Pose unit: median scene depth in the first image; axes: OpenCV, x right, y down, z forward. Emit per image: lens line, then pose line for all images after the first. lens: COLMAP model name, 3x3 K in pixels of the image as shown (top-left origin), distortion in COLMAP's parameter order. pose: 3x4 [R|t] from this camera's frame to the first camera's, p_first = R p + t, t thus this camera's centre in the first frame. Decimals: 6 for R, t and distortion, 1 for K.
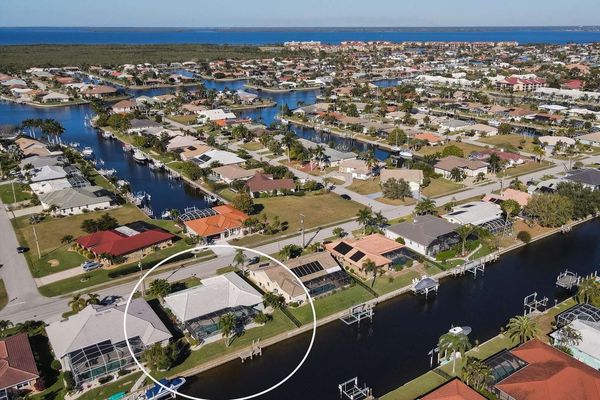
lens RADIAL K [[483.2, 0, 300.0], [0, 483.2, 200.0], [0, 0, 1]] dist [0.002570, 0.005280]
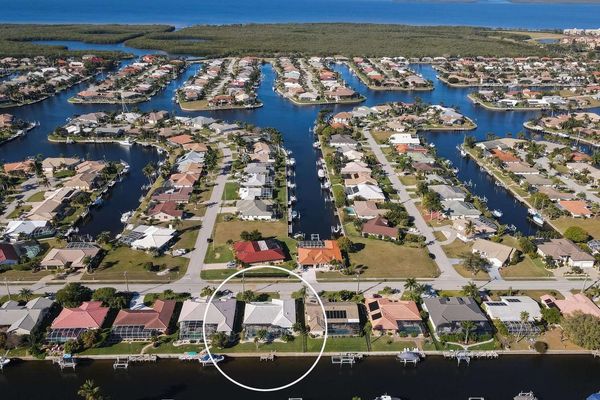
lens RADIAL K [[483.2, 0, 300.0], [0, 483.2, 200.0], [0, 0, 1]] dist [0.002570, 0.005280]
pose [[0.825464, 0.206614, -0.525281, 0.515727], [-0.157253, 0.977934, 0.137540, -0.308986], [0.542108, -0.030932, 0.839739, -0.199812]]
